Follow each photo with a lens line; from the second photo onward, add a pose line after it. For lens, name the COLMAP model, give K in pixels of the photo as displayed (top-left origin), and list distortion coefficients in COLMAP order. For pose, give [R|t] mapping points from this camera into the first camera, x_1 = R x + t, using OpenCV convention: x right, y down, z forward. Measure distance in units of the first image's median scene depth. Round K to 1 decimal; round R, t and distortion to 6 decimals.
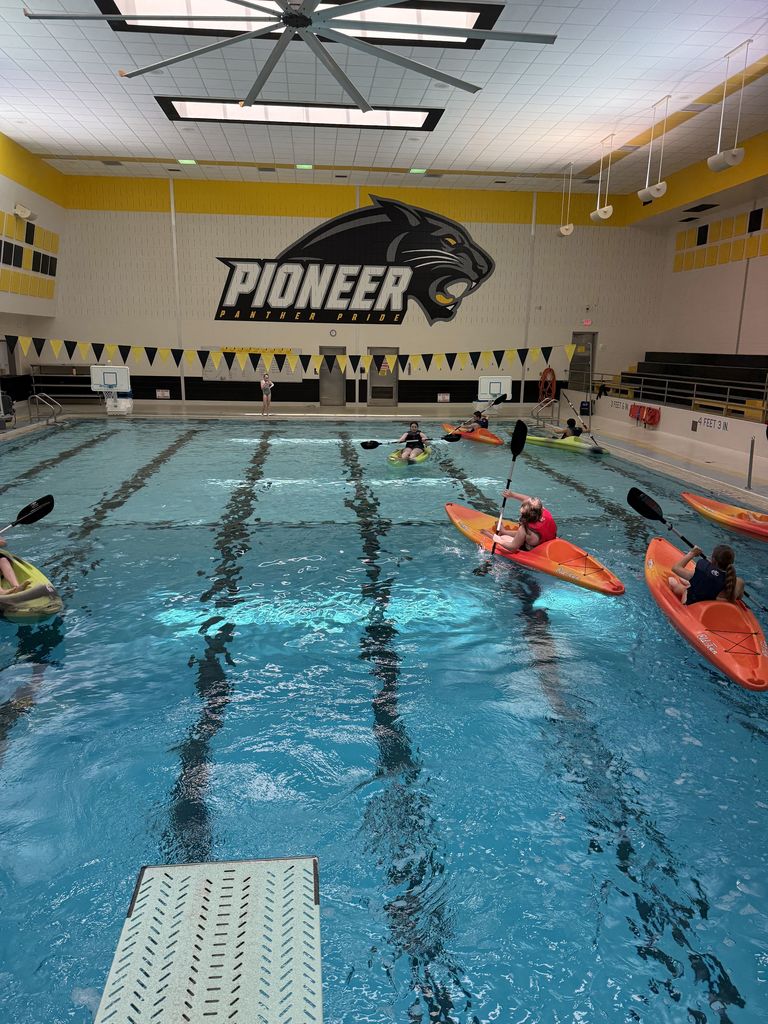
lens RADIAL K [[710.3, 0, 383.8], [0, 710.3, 512.4], [0, 0, 1]] dist [0.033646, -0.049400]
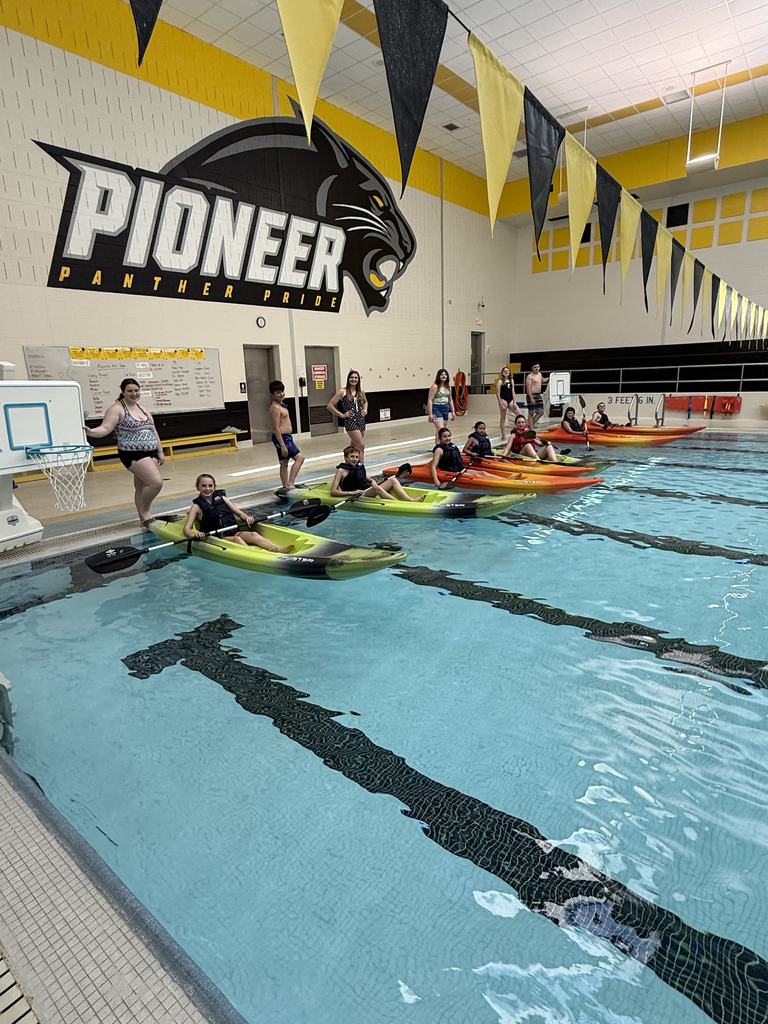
lens RADIAL K [[536.1, 0, 383.2], [0, 536.1, 516.8], [0, 0, 1]] dist [-0.032375, 0.004207]
pose [[0.713052, -0.216287, 0.666916, -0.336174], [0.210057, 0.973435, 0.091106, -0.112852], [-0.668904, 0.075127, 0.739542, 0.616753]]
